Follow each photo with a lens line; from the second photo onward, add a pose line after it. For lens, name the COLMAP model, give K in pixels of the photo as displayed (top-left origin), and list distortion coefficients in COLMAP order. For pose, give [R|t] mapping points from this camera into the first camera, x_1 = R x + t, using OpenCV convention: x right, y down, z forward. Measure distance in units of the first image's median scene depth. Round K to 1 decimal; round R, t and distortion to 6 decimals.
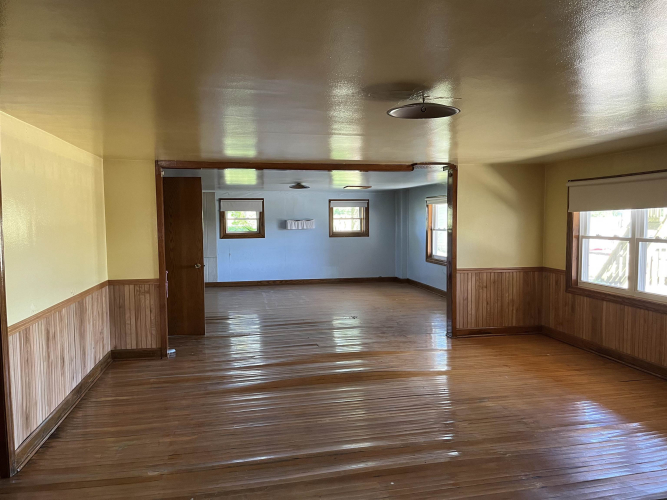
lens RADIAL K [[502.4, 0, 338.0], [0, 502.4, 248.8], [0, 0, 1]] dist [0.025783, -0.029432]
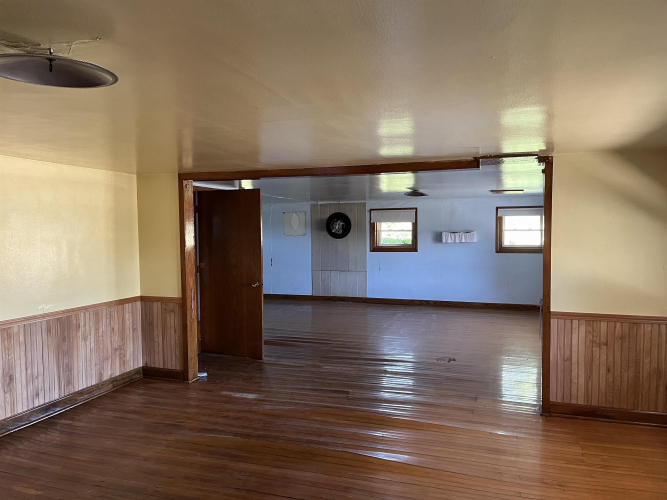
lens RADIAL K [[502.4, 0, 330.9], [0, 502.4, 251.1], [0, 0, 1]] dist [0.025783, -0.029432]
pose [[0.862919, 0.023578, -0.504792, 0.311434], [-0.028893, 0.999579, -0.002703, -0.029116], [0.504515, 0.016918, 0.863237, 0.272943]]
